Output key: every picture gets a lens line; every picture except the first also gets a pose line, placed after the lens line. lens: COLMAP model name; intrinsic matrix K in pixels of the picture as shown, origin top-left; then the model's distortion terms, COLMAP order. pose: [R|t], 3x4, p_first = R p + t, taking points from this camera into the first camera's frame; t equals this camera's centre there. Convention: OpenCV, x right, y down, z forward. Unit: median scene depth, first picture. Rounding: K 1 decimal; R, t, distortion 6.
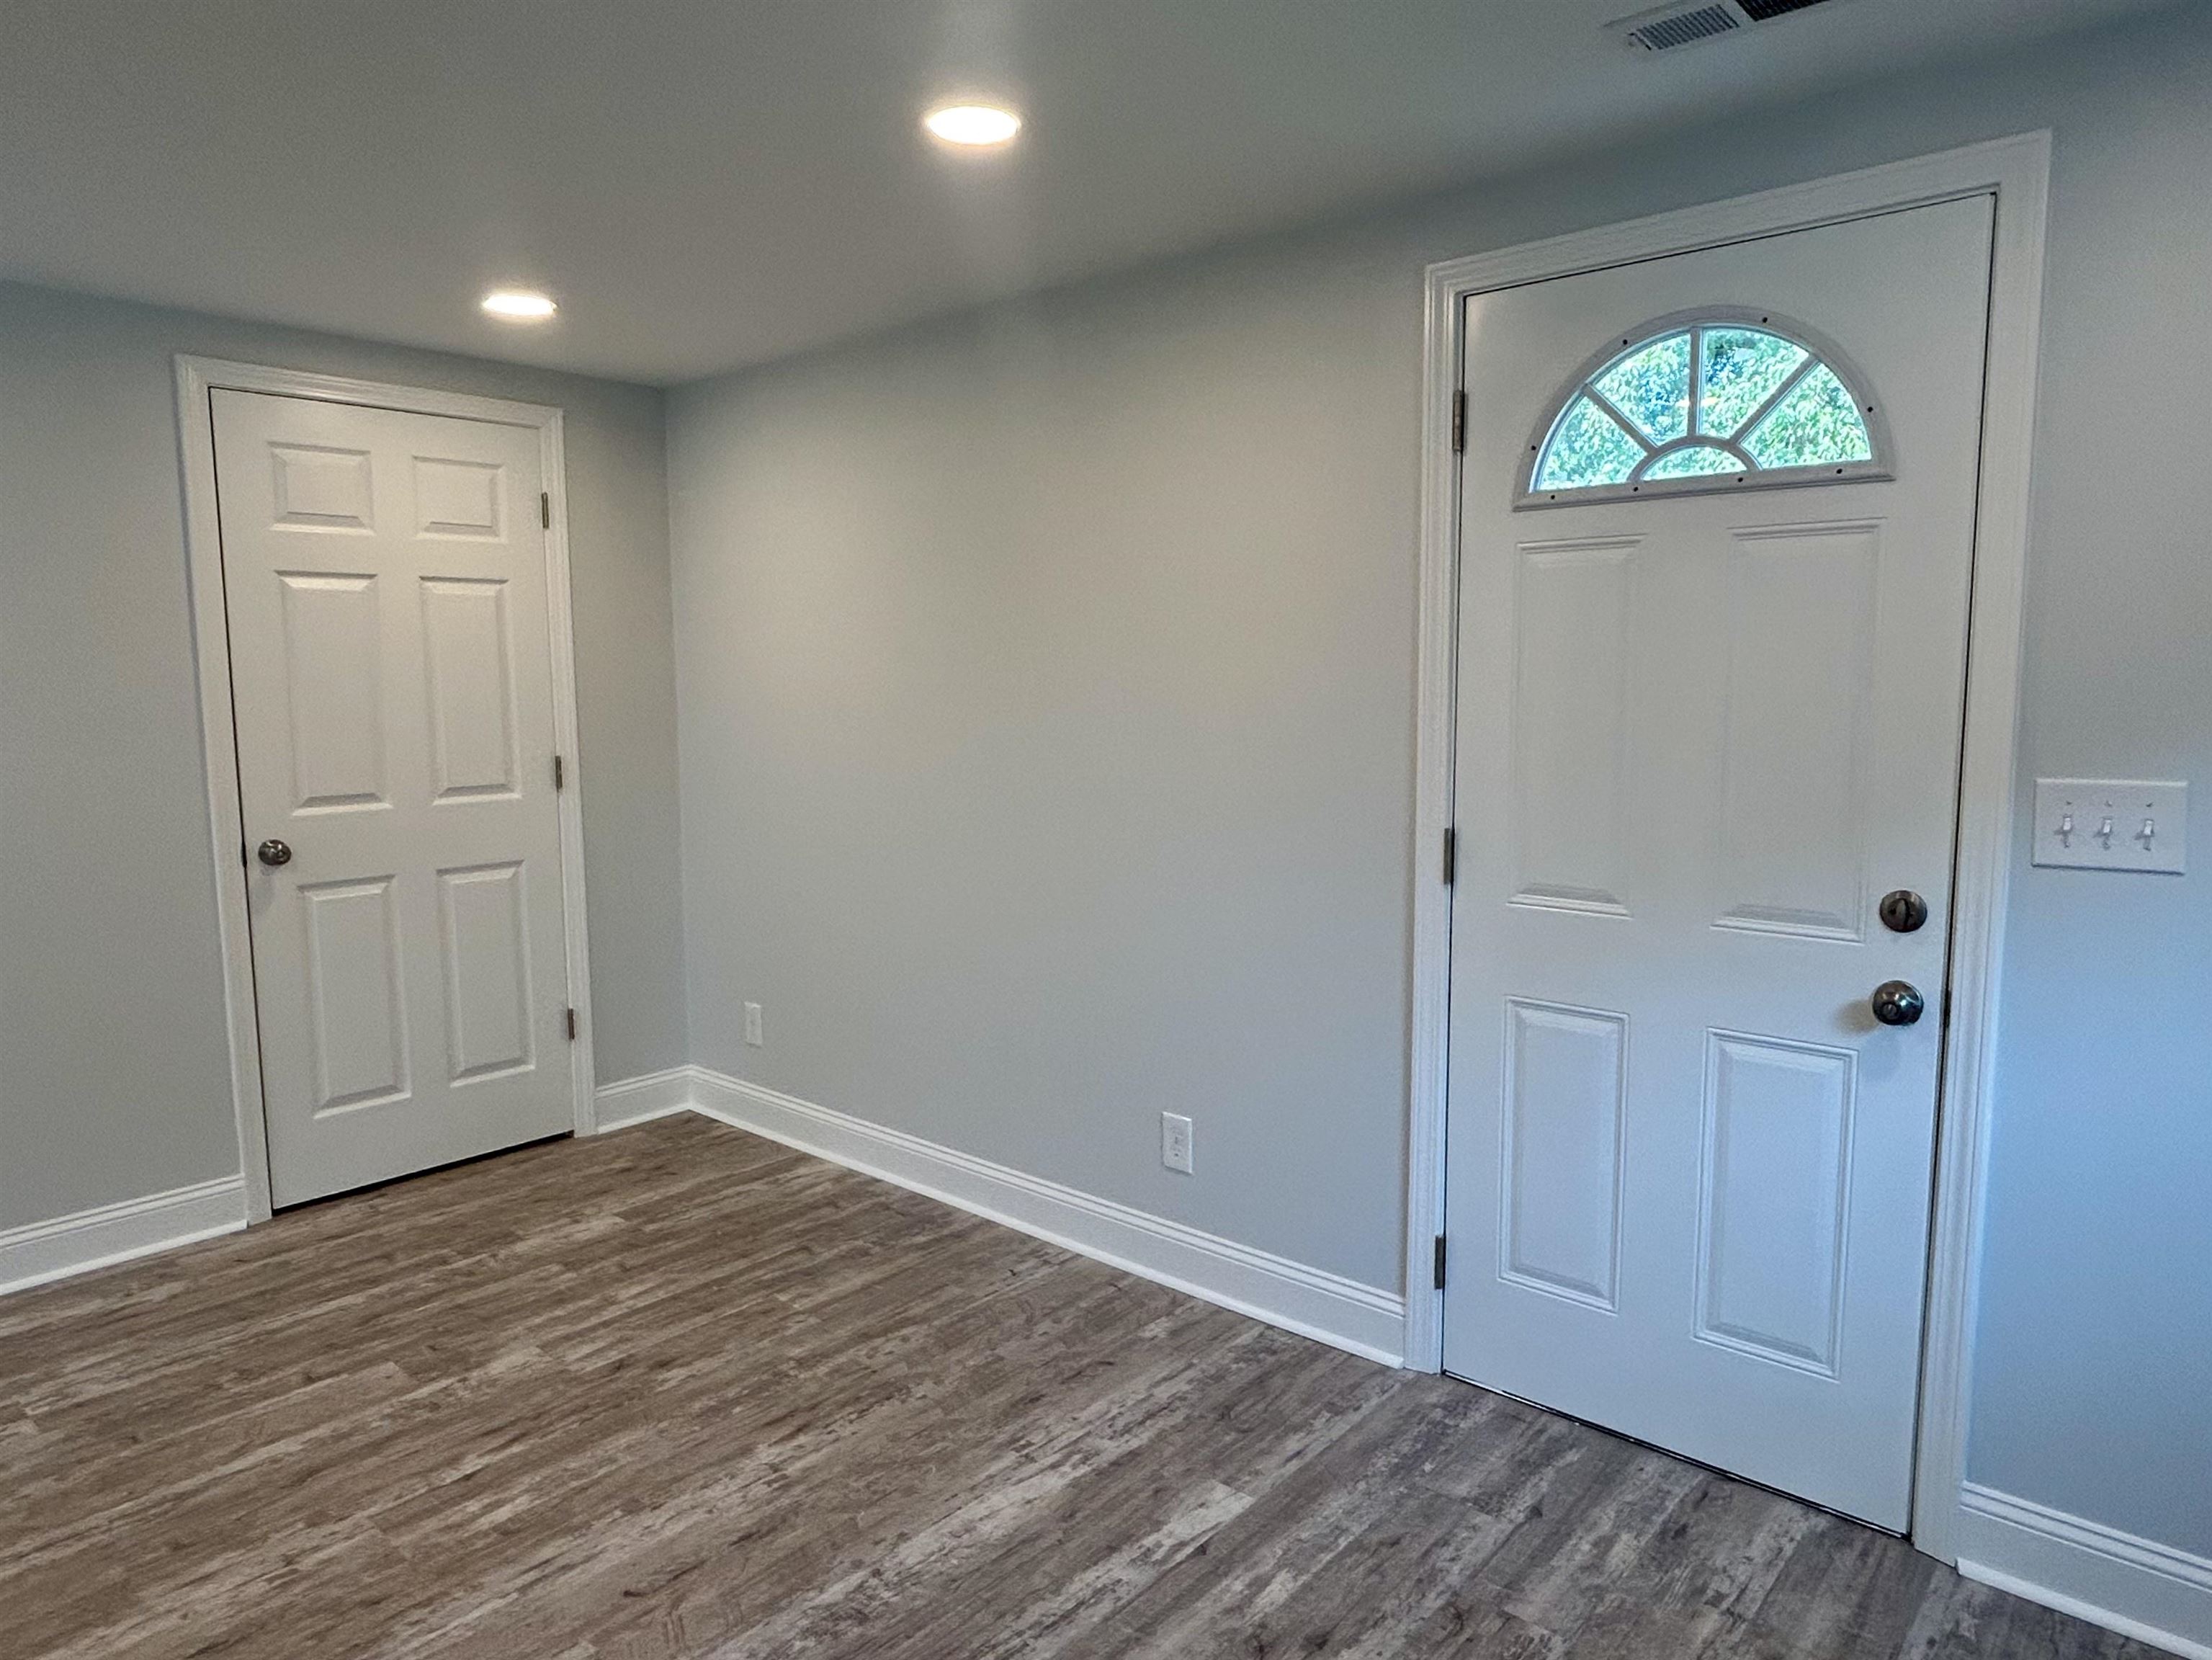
lens RADIAL K [[1443.5, 0, 1093.7], [0, 1443.5, 827.4], [0, 0, 1]] dist [-0.000696, 0.003636]
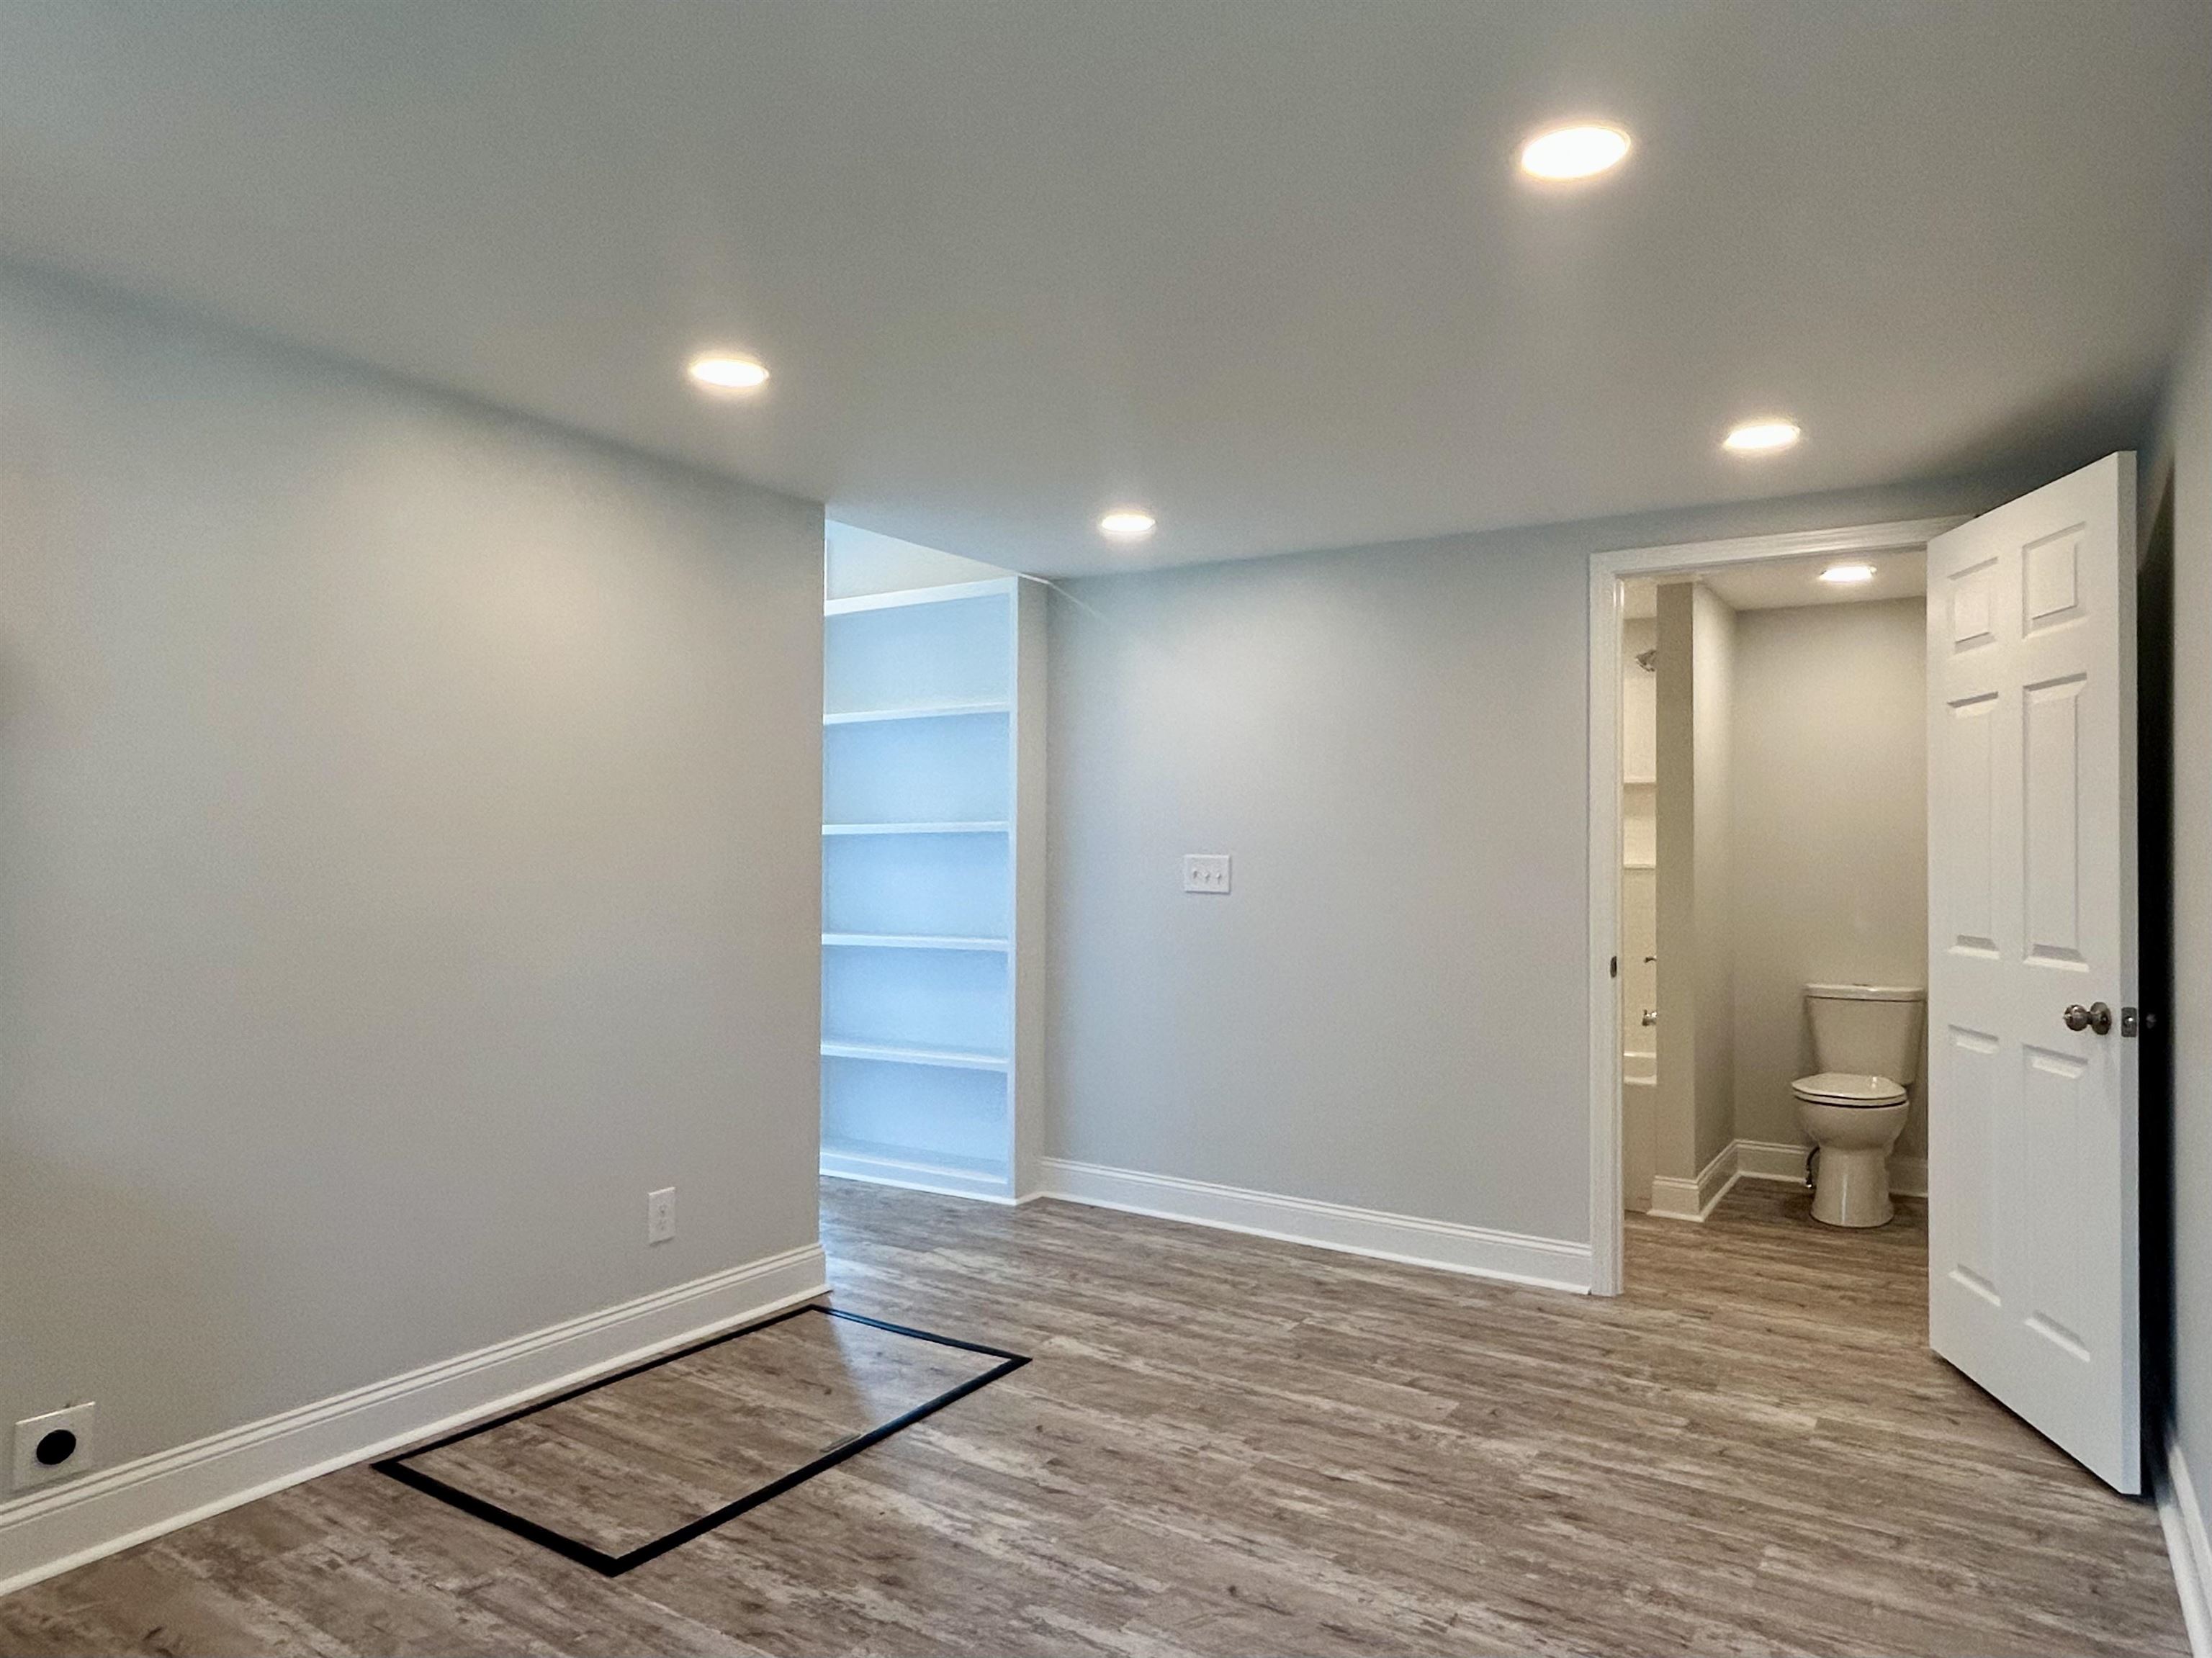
lens RADIAL K [[1443.2, 0, 1100.2], [0, 1443.2, 834.0], [0, 0, 1]] dist [-0.000696, 0.003636]
pose [[0.125968, -0.008445, -0.991998, 0.529649], [-0.121006, 0.992366, -0.023814, -0.010667], [0.984627, 0.123037, 0.123984, 0.459482]]
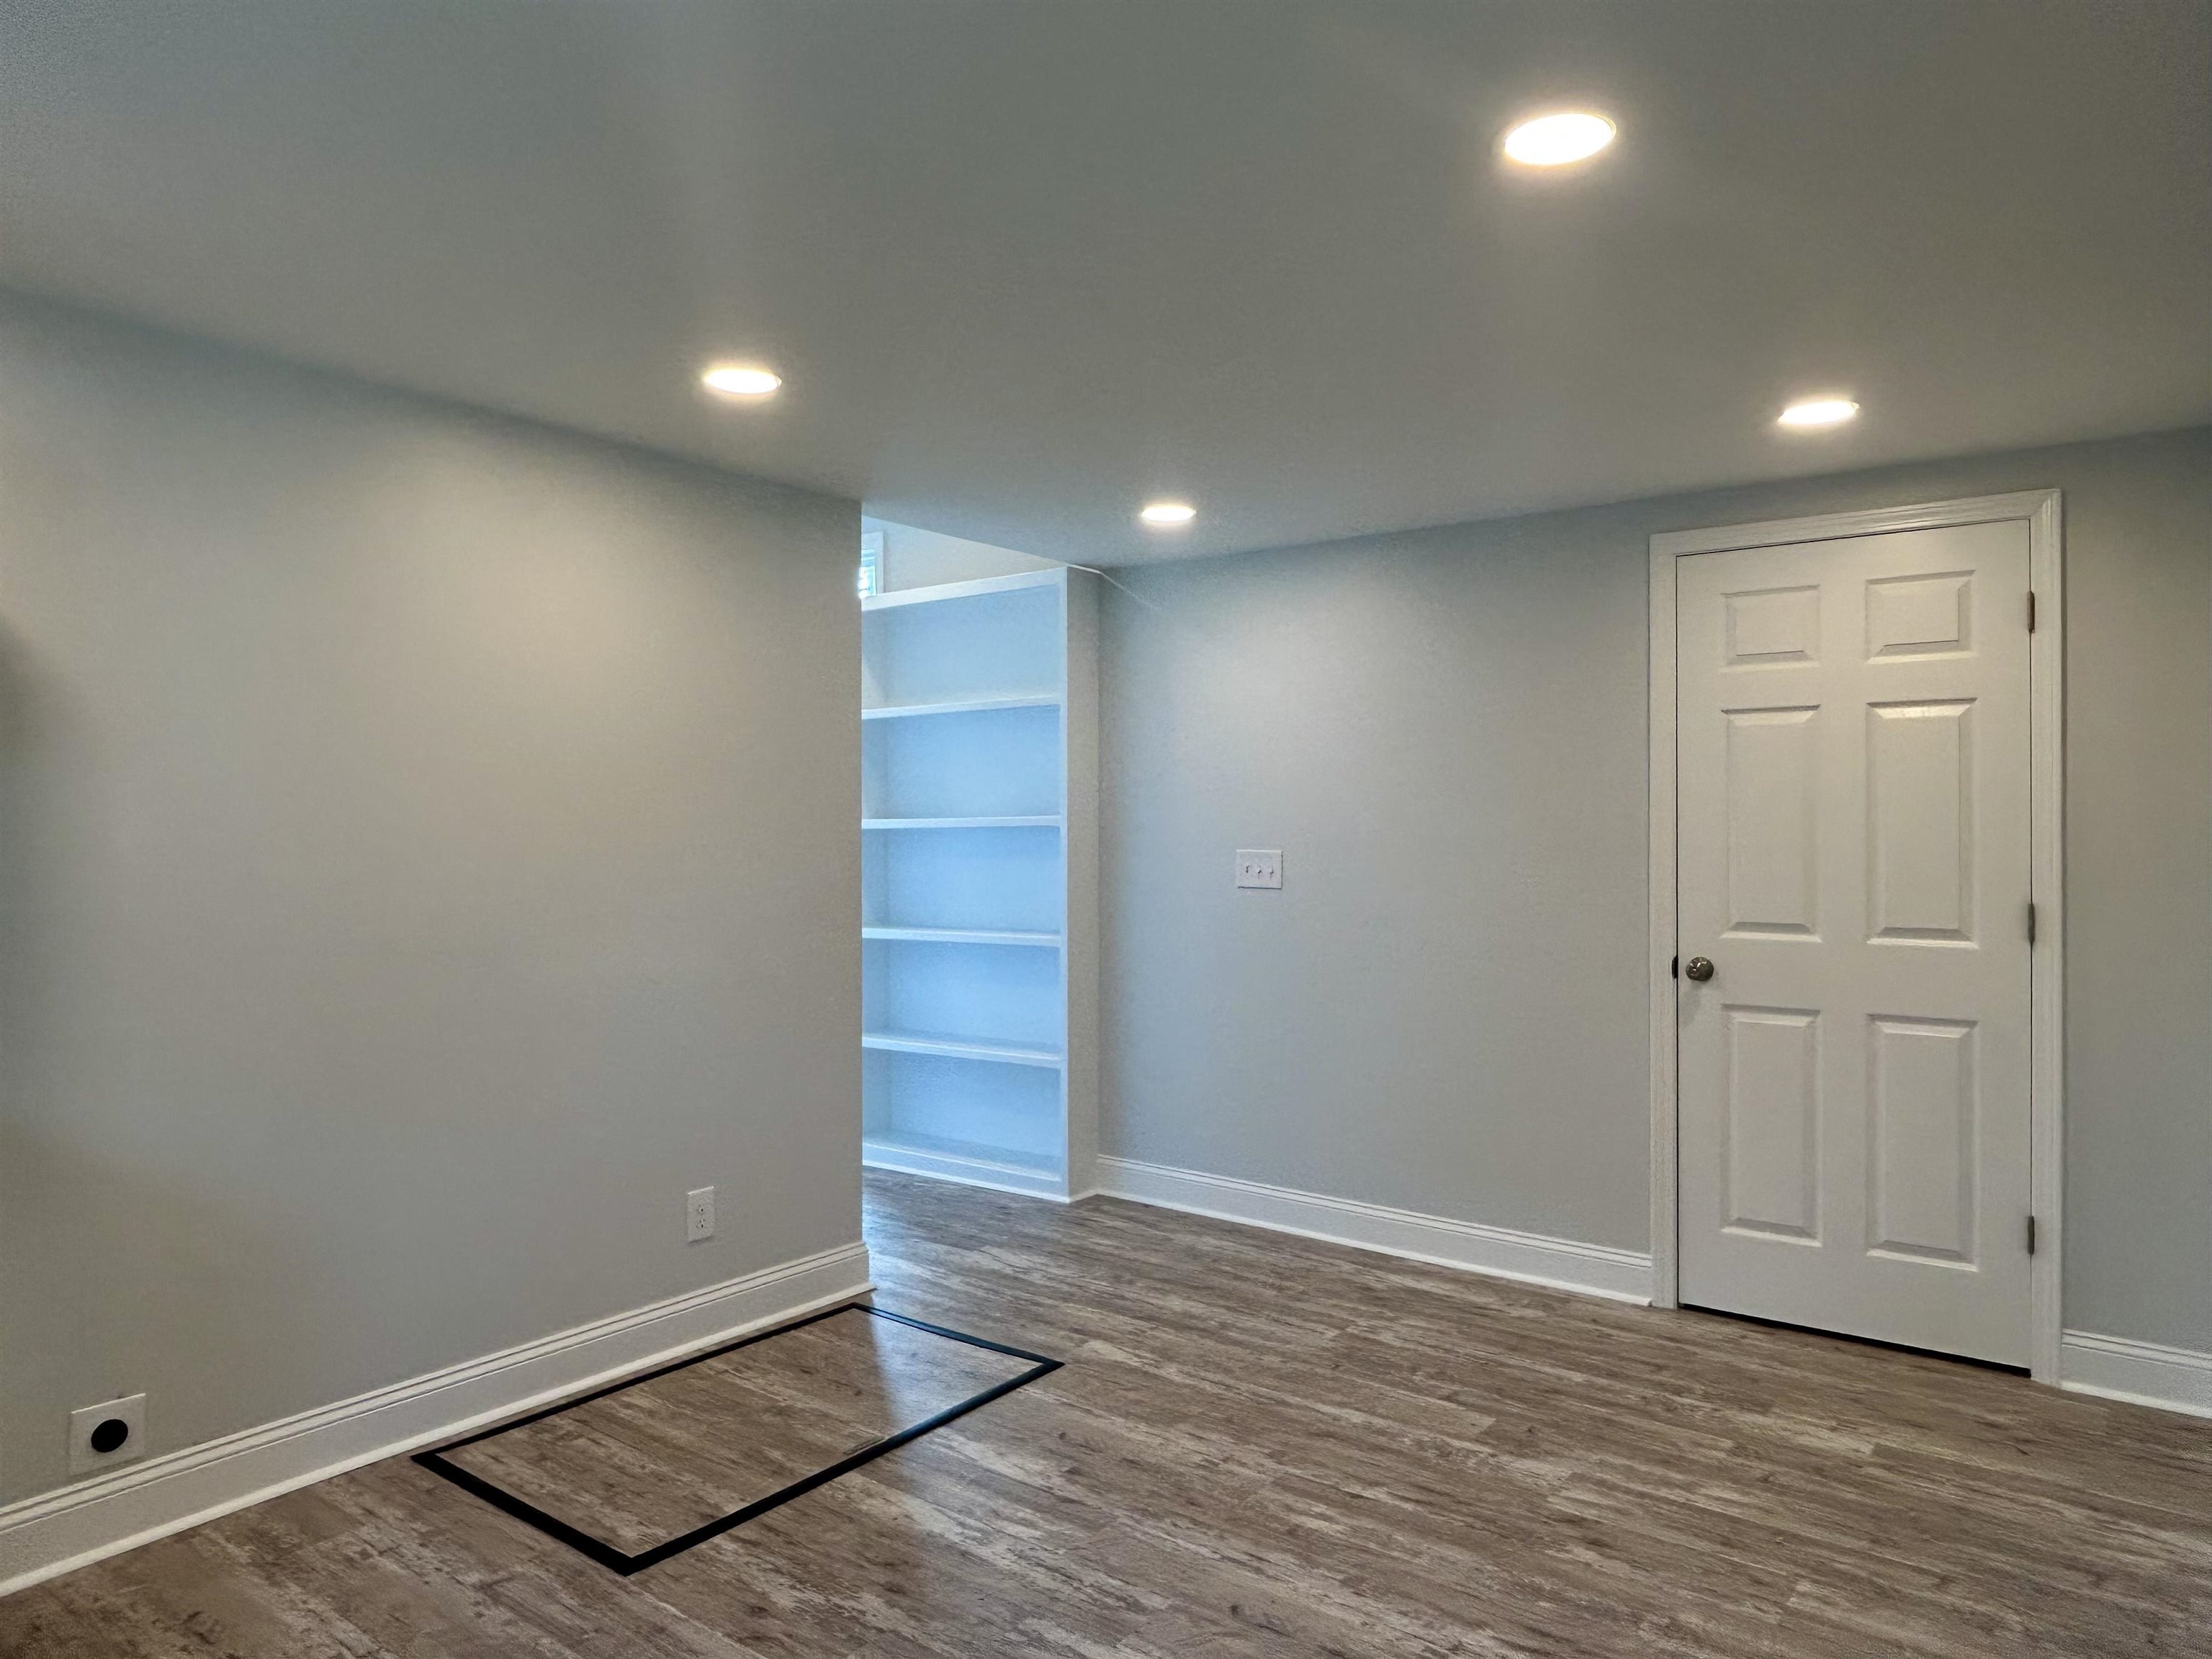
lens RADIAL K [[1471.0, 0, 1101.9], [0, 1471.0, 828.2], [0, 0, 1]] dist [0.000146, 0.003083]
pose [[0.051052, 0.002312, -0.998693, 0.539962], [-0.114369, 0.993432, -0.003546, -0.034310], [0.992126, 0.114401, 0.050981, 0.517507]]
